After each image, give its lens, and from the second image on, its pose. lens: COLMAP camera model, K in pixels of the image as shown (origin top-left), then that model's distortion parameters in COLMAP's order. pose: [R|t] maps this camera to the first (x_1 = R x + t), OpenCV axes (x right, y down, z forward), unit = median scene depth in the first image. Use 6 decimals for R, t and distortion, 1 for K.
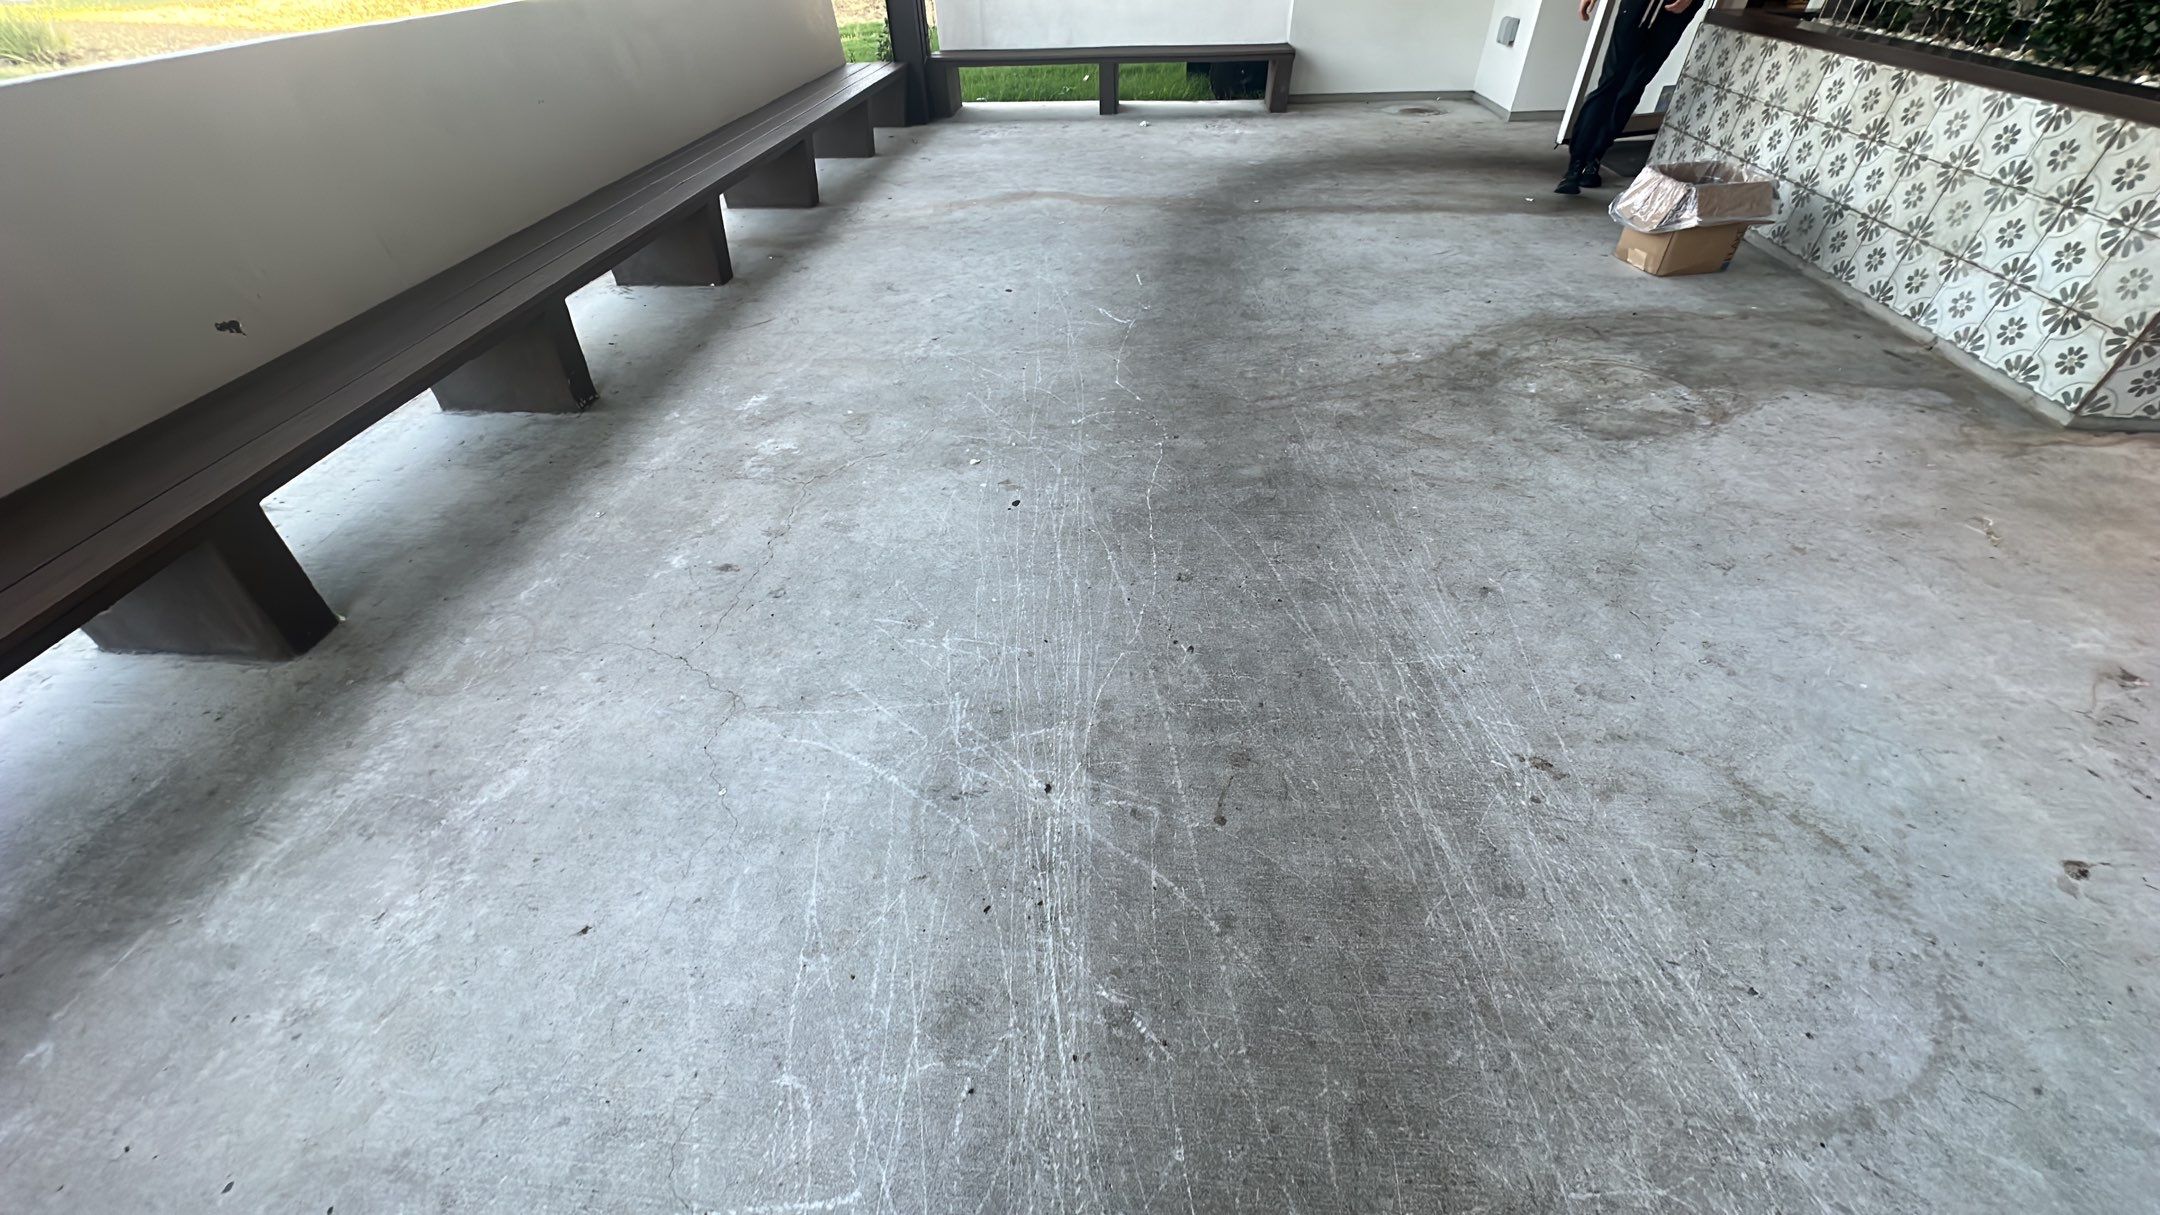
lens RADIAL K [[817.3, 0, 1075.7], [0, 817.3, 606.9], [0, 0, 1]] dist [-0.002920, -0.000104]
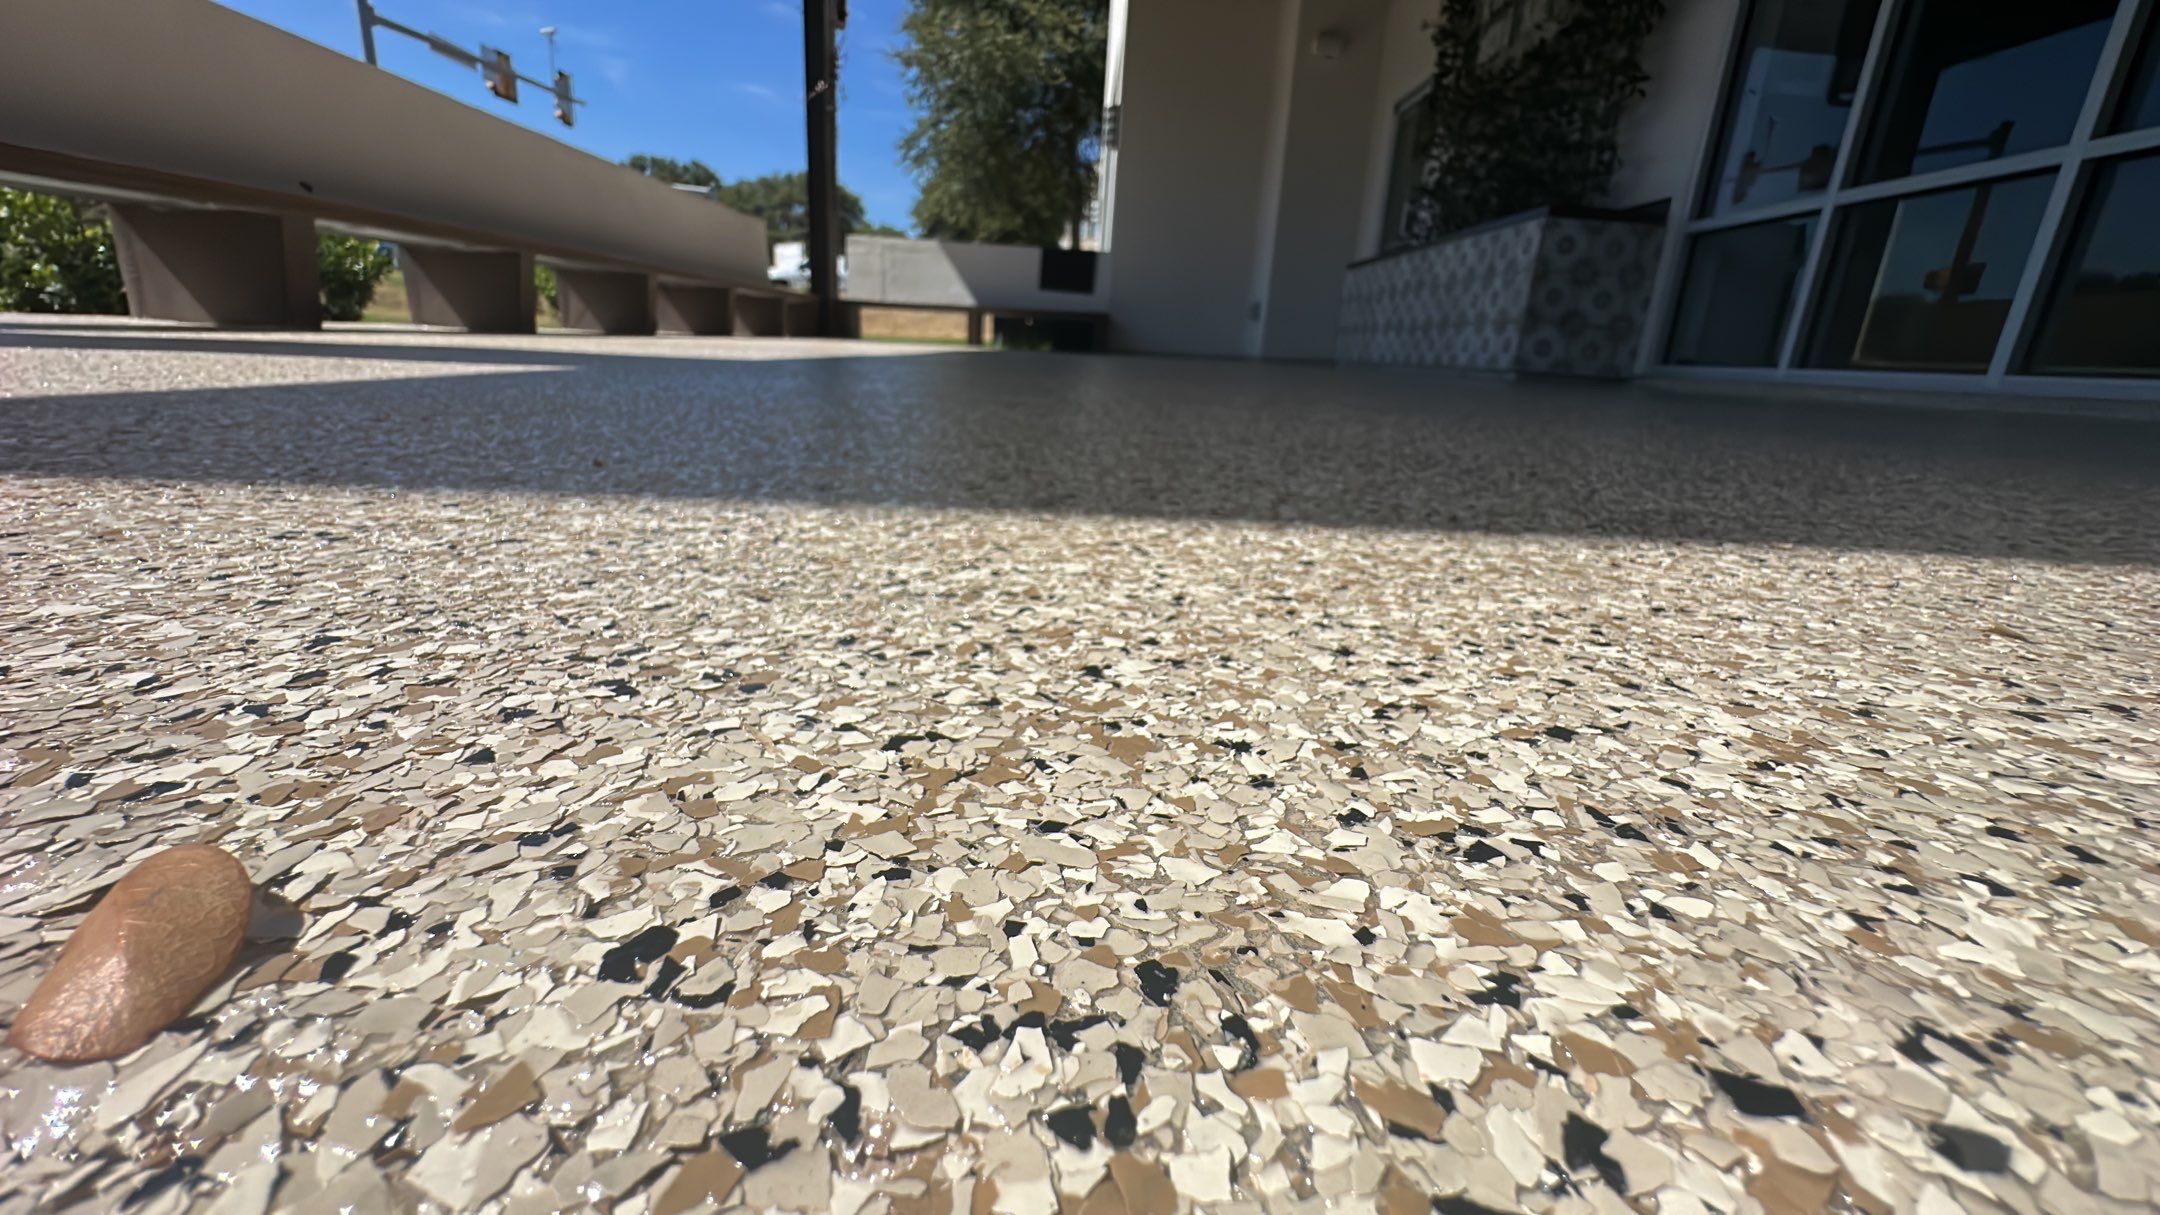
lens RADIAL K [[842.8, 0, 1081.7], [0, 842.8, 604.7], [0, 0, 1]] dist [-0.007915, 0.000276]
pose [[0.991848, 0.046845, 0.118502, 0.162887], [0.004610, 0.916173, -0.400755, 0.701513], [-0.127341, 0.398035, 0.908489, -0.183126]]
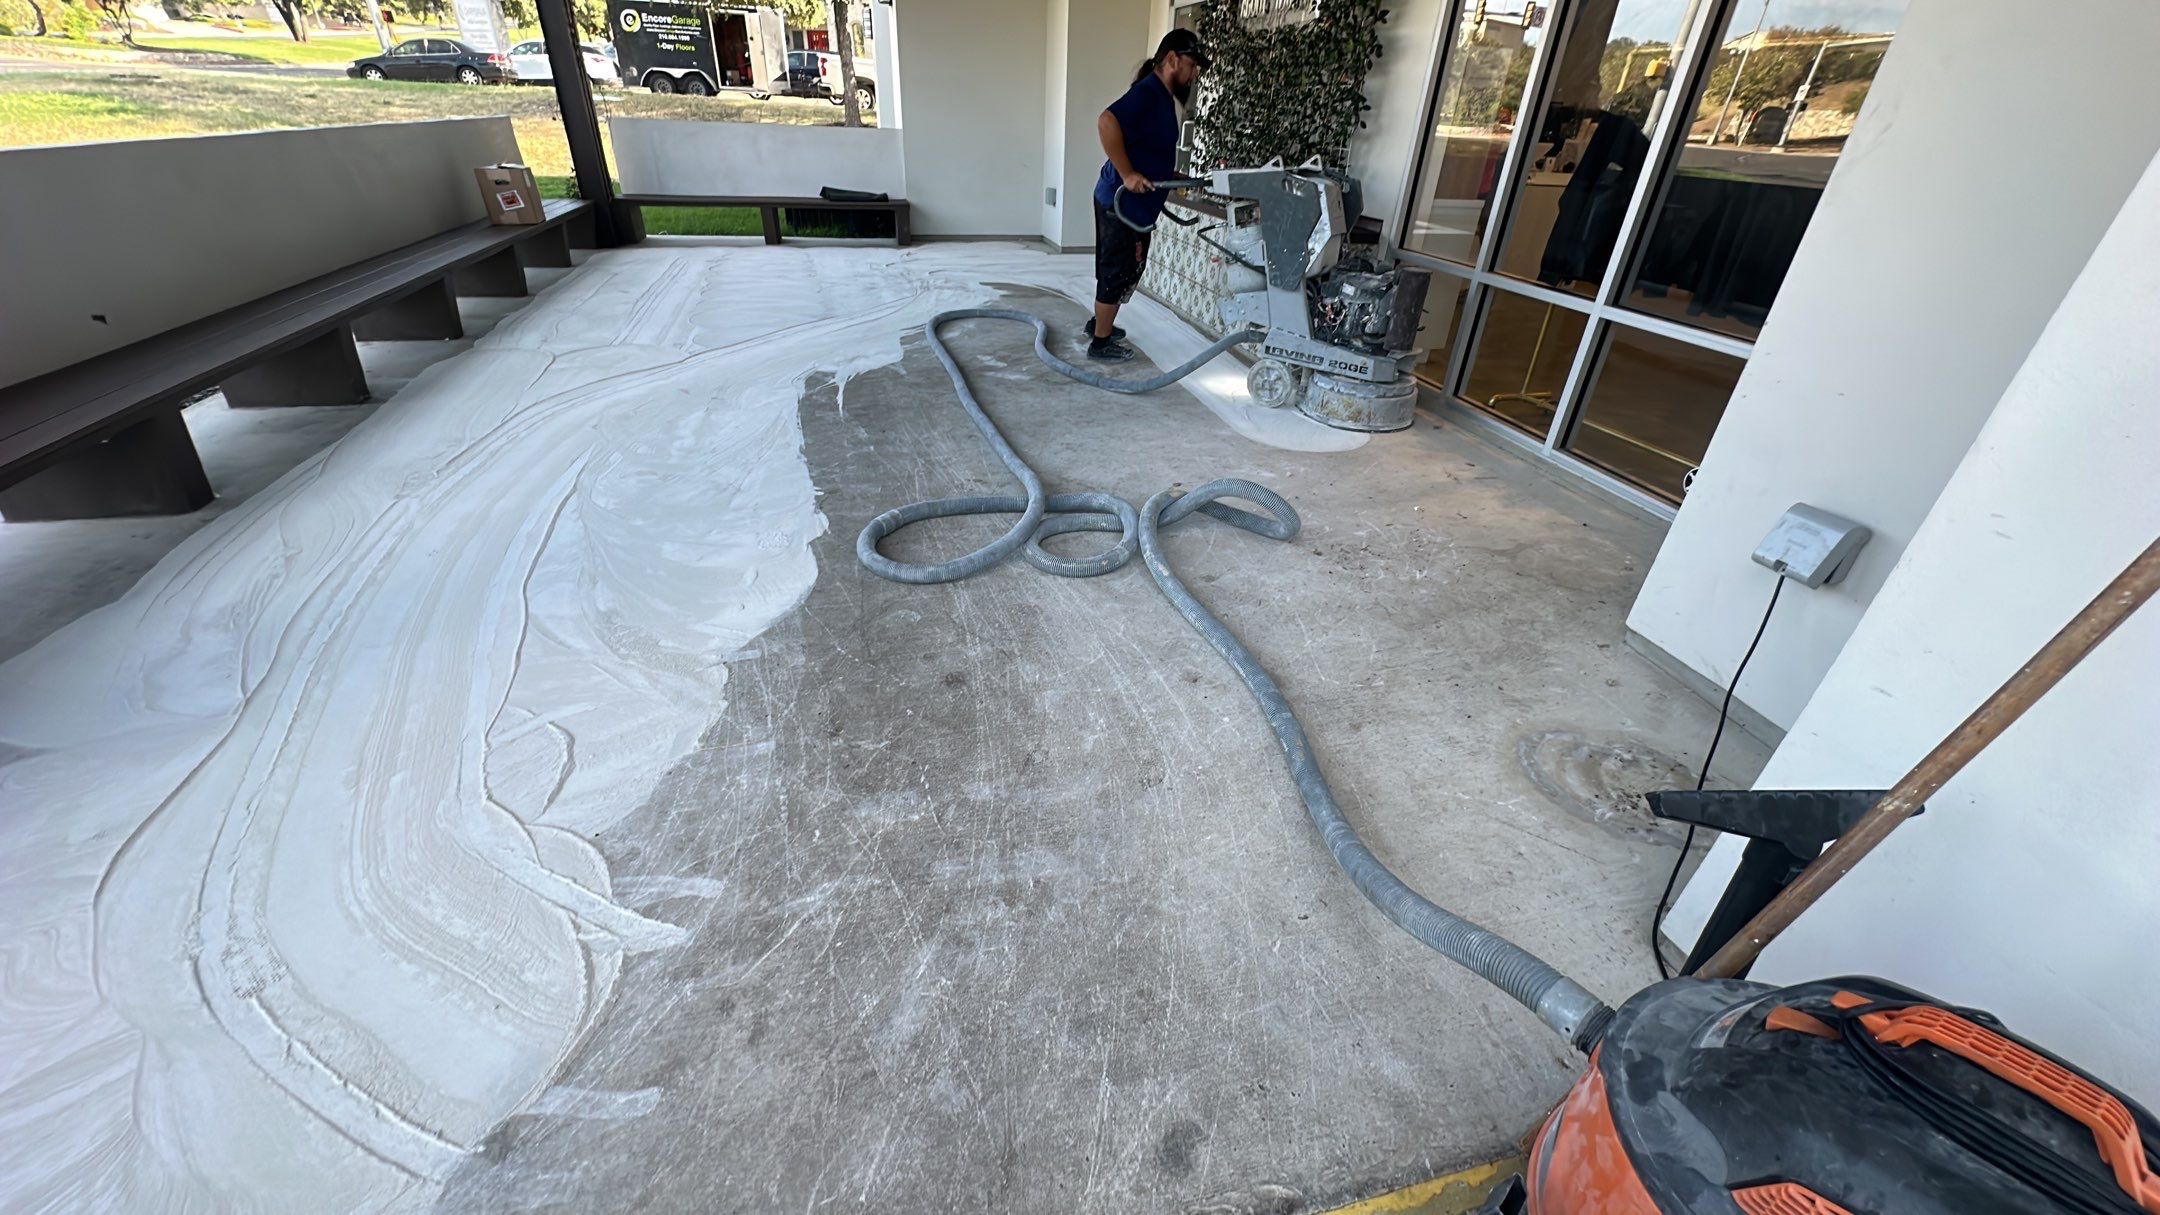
lens RADIAL K [[820.5, 0, 1079.1], [0, 820.5, 606.4], [0, 0, 1]] dist [-0.001928, 0.000509]
pose [[0.943129, -0.114069, 0.312243, 0.060504], [0.162773, 0.977443, -0.134574, 0.454414], [-0.289849, 0.177745, 0.940422, -0.557746]]
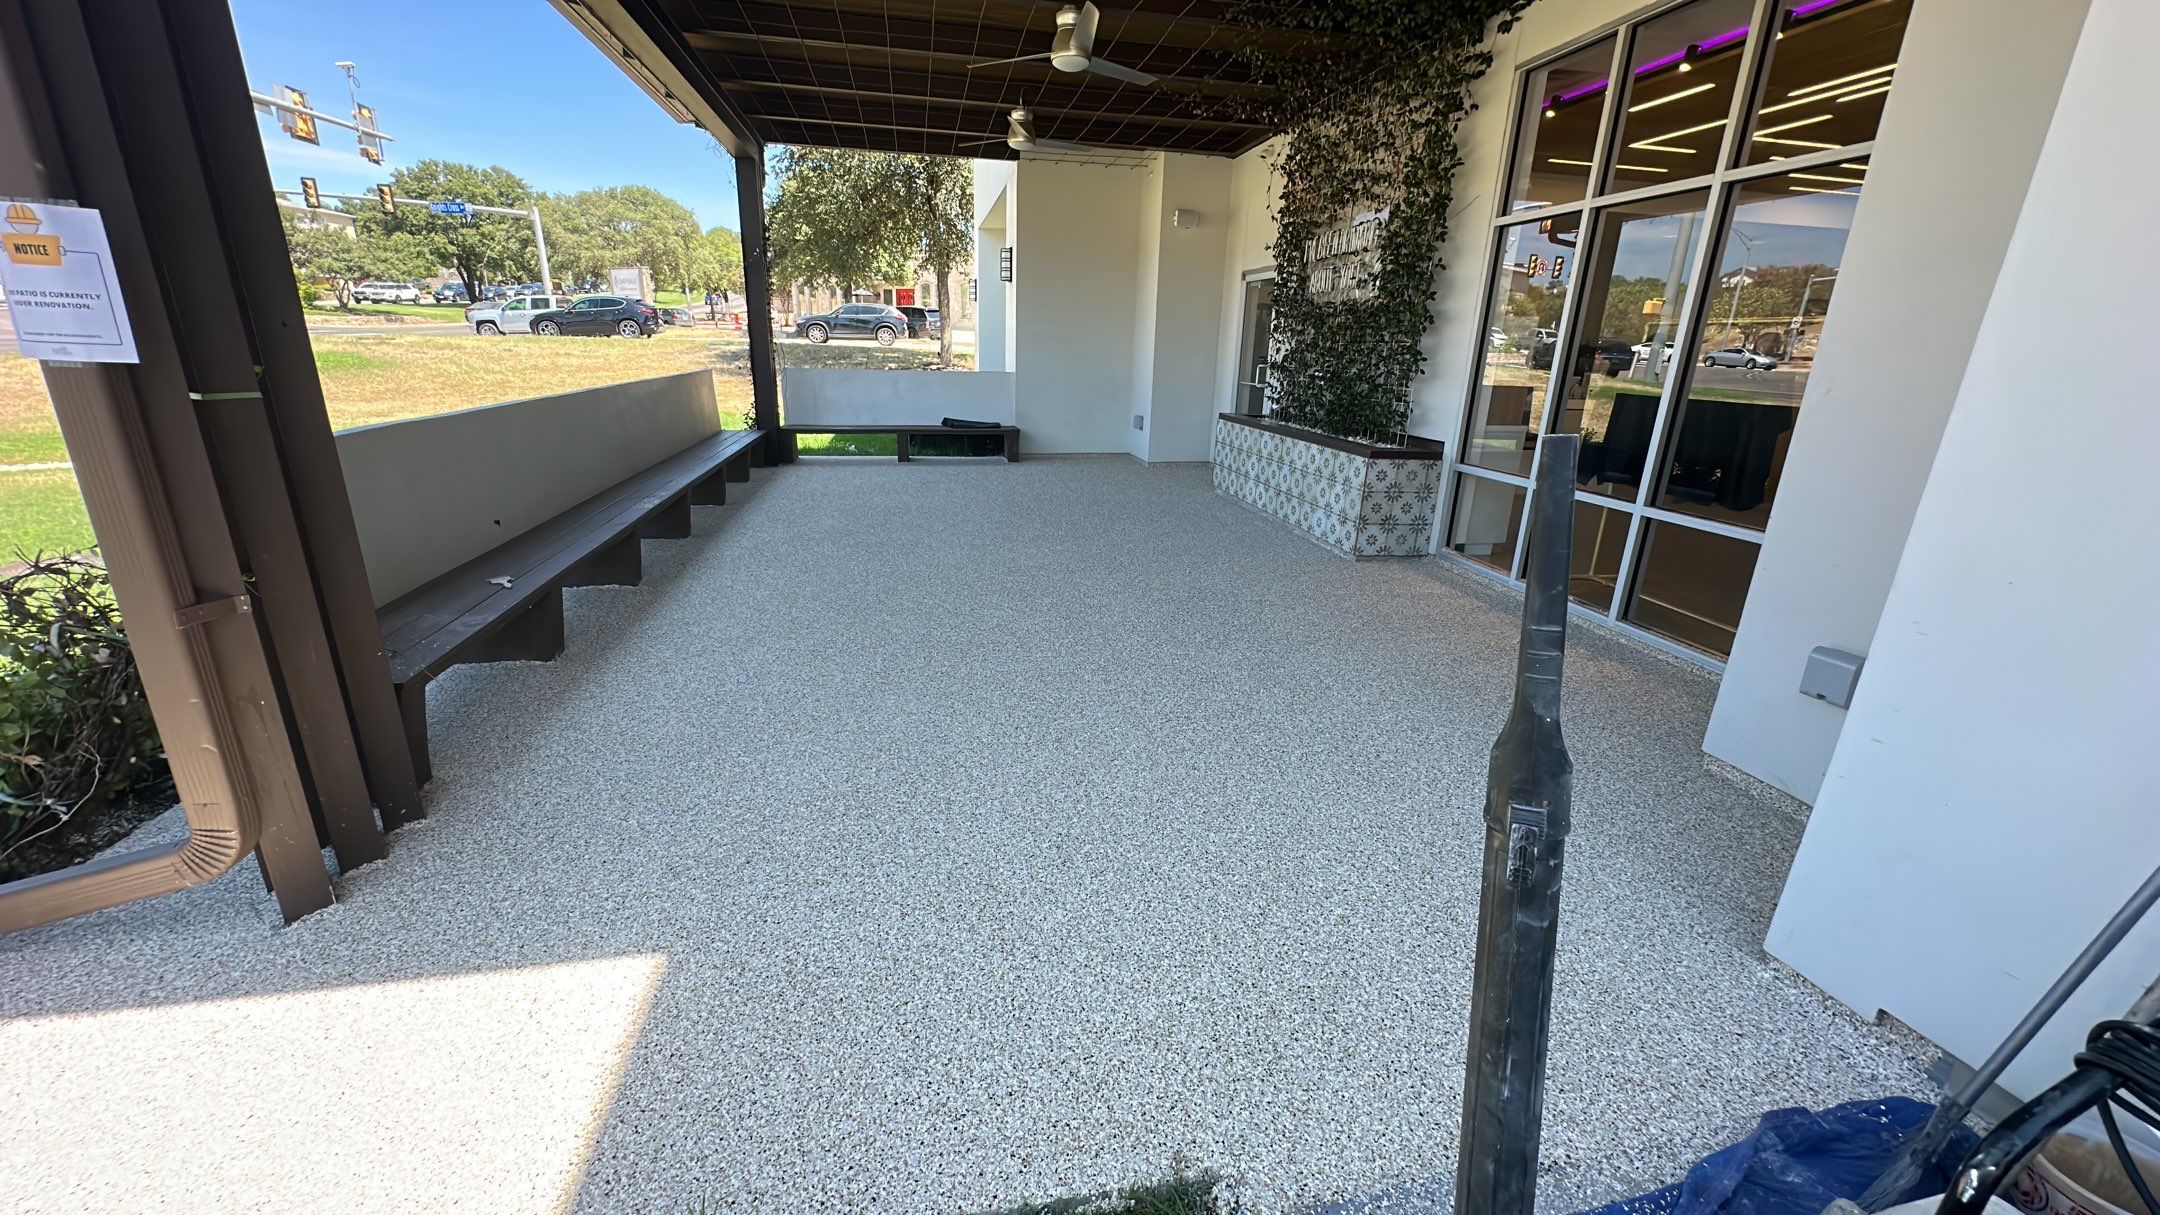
lens RADIAL K [[822.3, 0, 1080.9], [0, 822.3, 607.3], [0, 0, 1]] dist [-0.001795, 0.000148]
pose [[0.958563, -0.038539, 0.282260, -0.189109], [0.144633, 0.919452, -0.365636, 0.550303], [-0.245433, 0.391309, 0.886927, -0.726157]]
